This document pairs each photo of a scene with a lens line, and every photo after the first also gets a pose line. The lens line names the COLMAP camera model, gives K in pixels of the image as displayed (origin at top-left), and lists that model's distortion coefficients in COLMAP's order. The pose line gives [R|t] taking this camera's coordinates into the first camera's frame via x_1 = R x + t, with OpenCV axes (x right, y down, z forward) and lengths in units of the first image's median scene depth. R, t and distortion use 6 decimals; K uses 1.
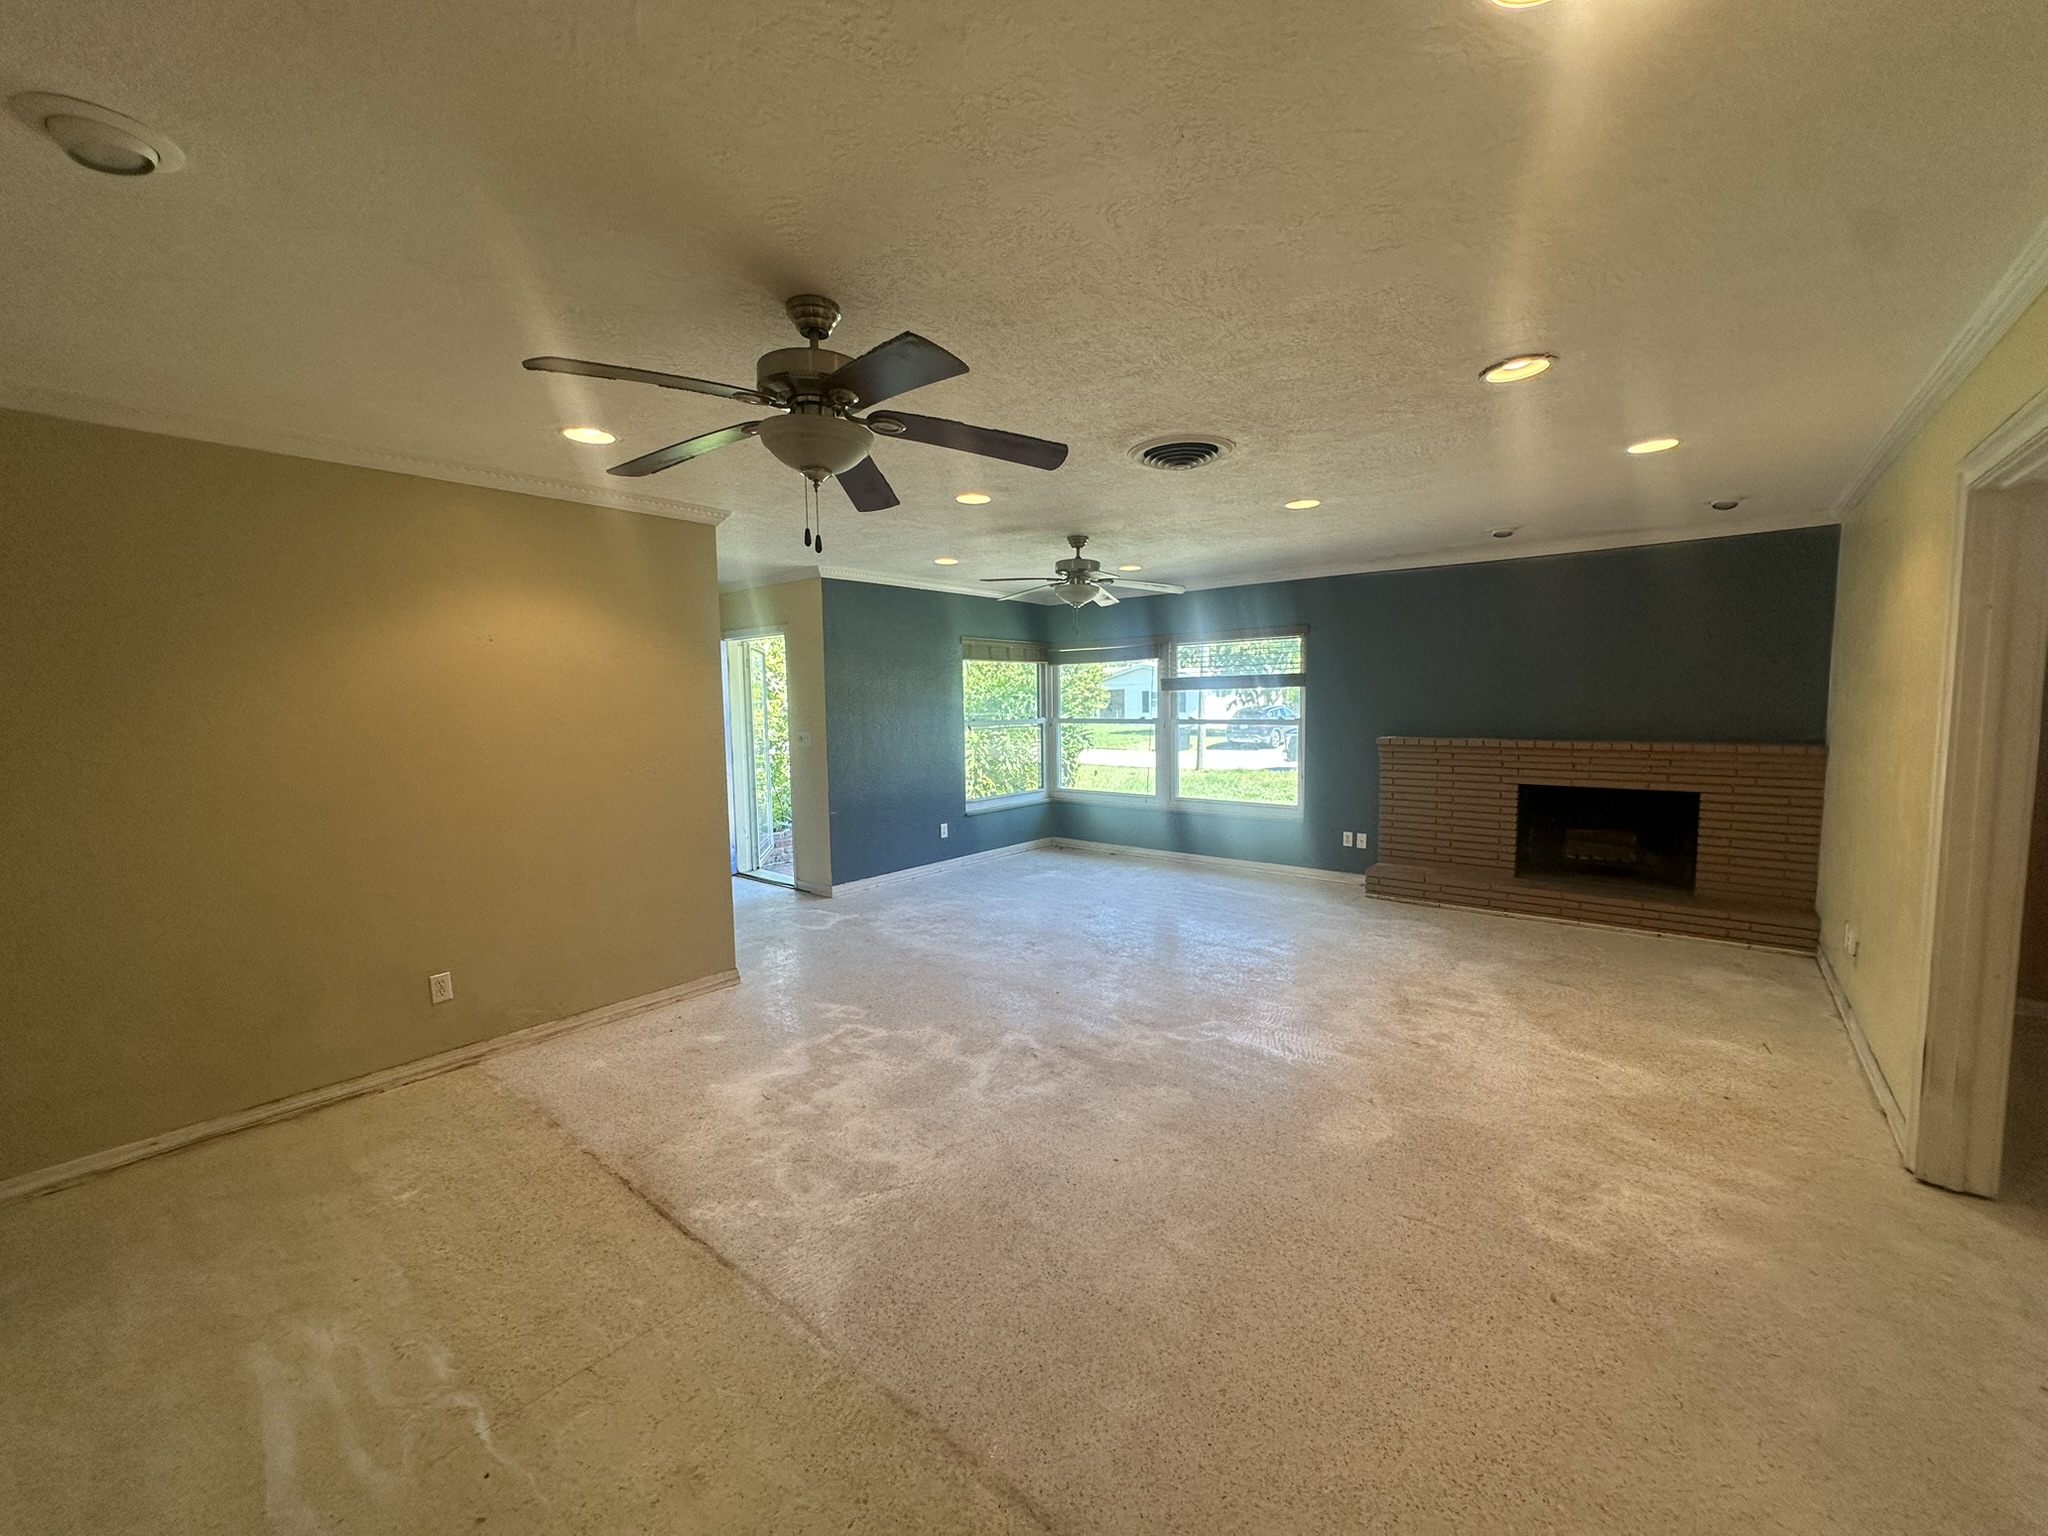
lens RADIAL K [[814.7, 0, 1032.1], [0, 814.7, 764.4], [0, 0, 1]] dist [-0.002720, 0.001121]
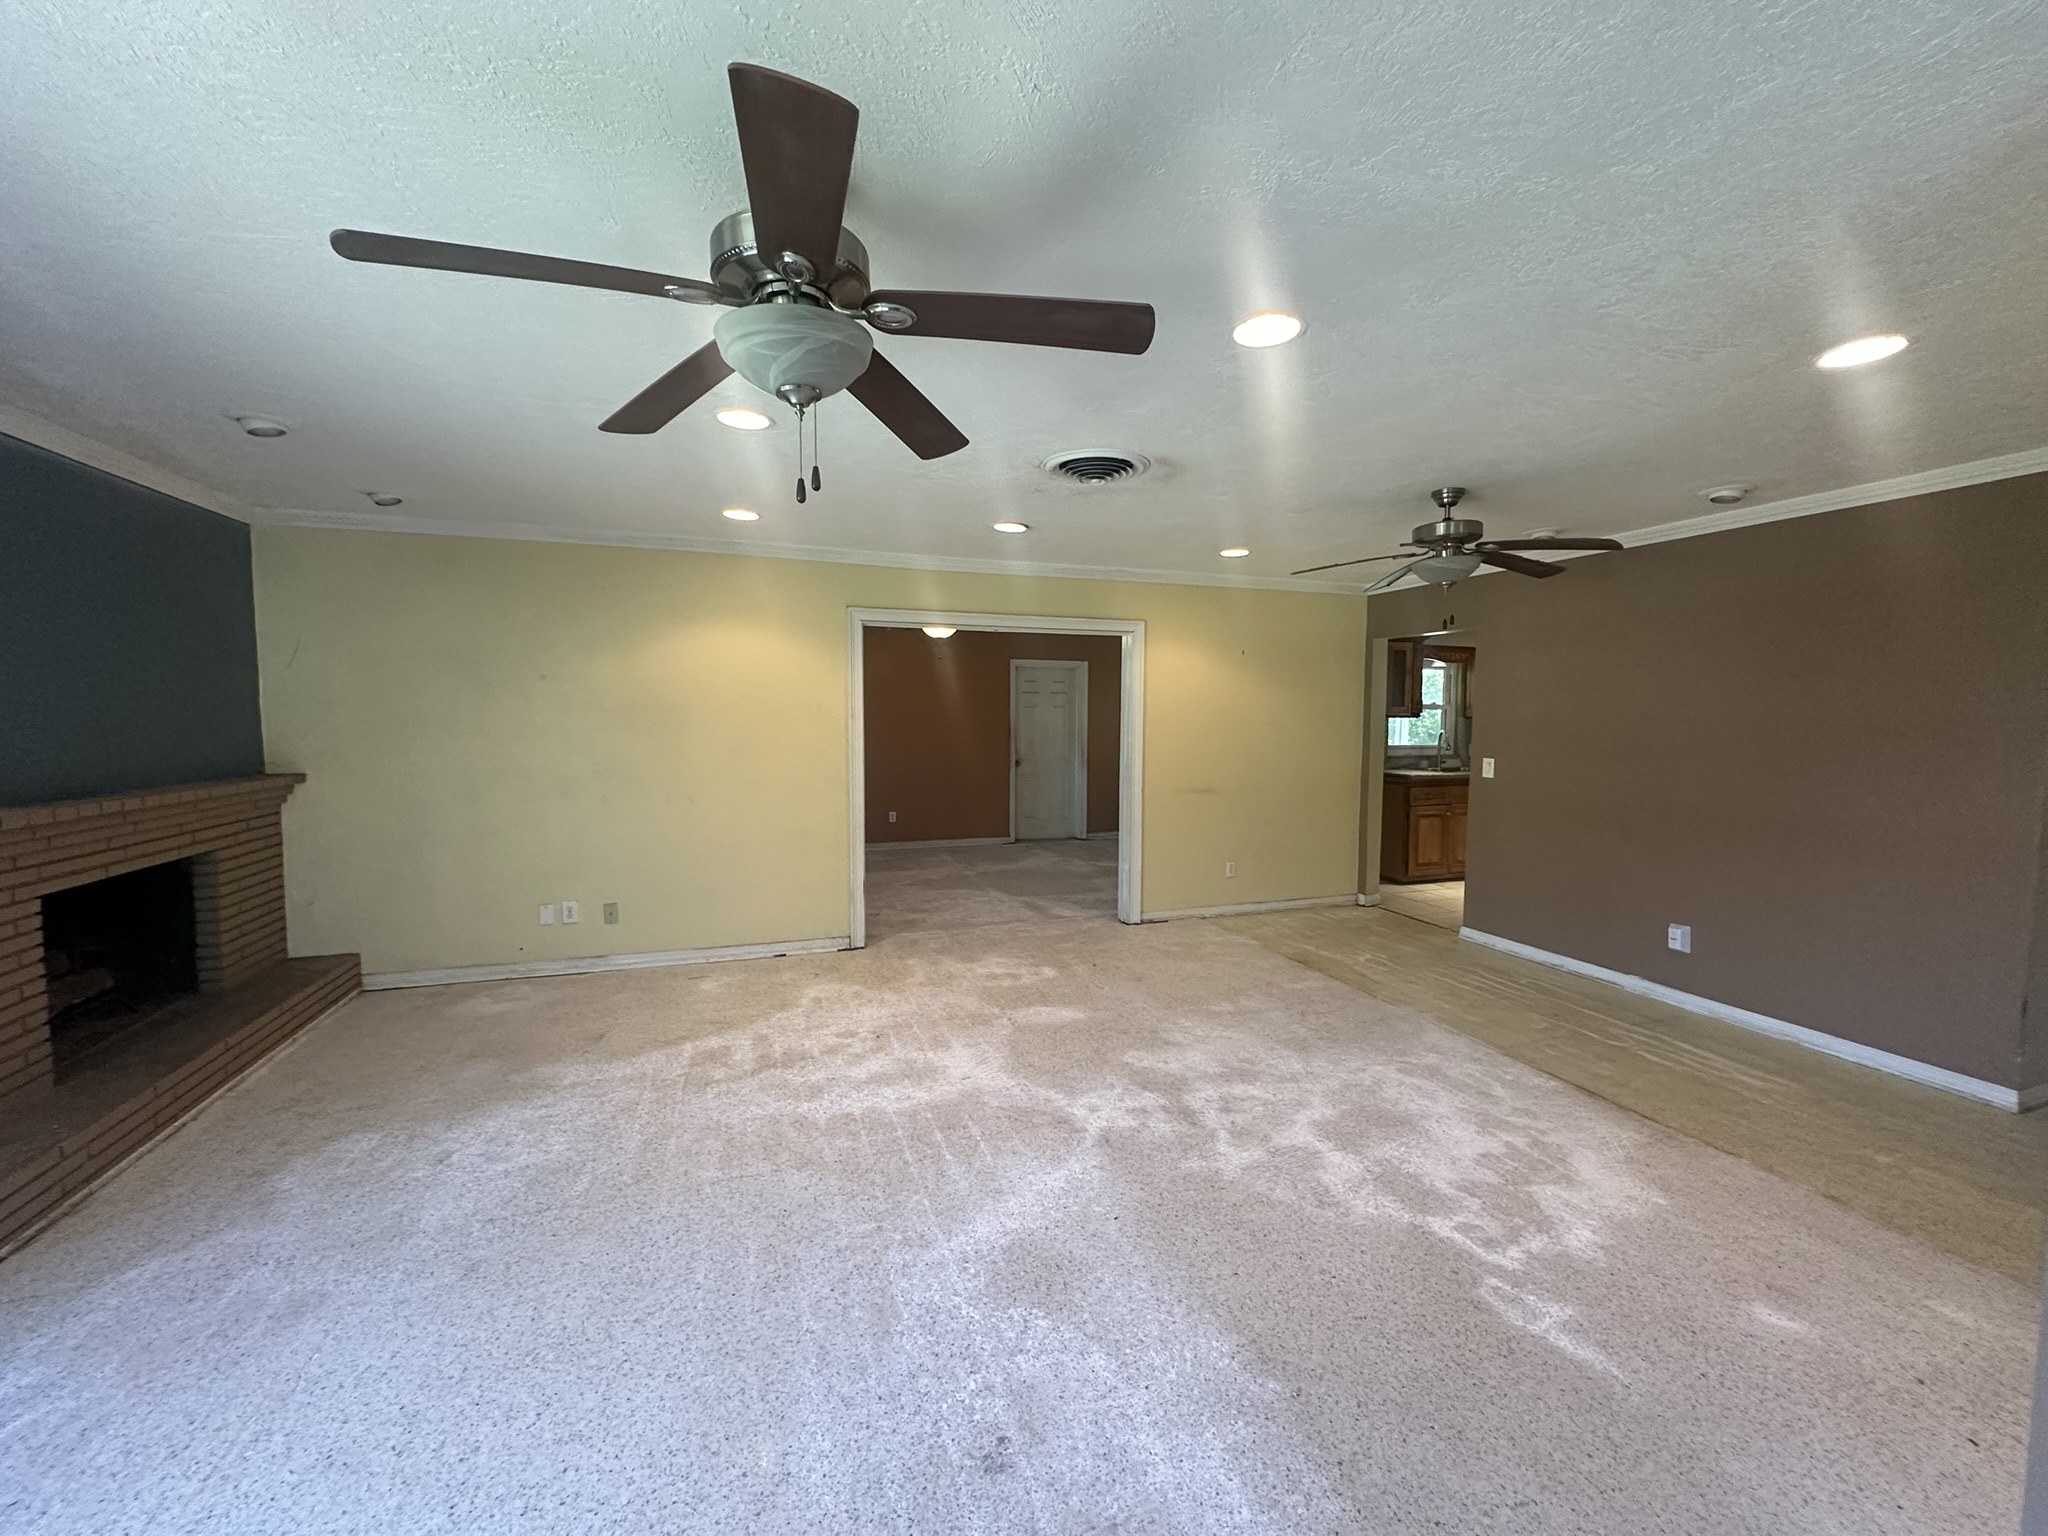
lens RADIAL K [[814.7, 0, 1019.2], [0, 814.7, 771.3], [0, 0, 1]] dist [-0.002720, 0.001121]
pose [[-0.846252, -0.027740, 0.532060, -0.252471], [0.050064, 0.990085, 0.131248, -0.138291], [-0.530425, 0.137706, -0.836473, 1.774999]]
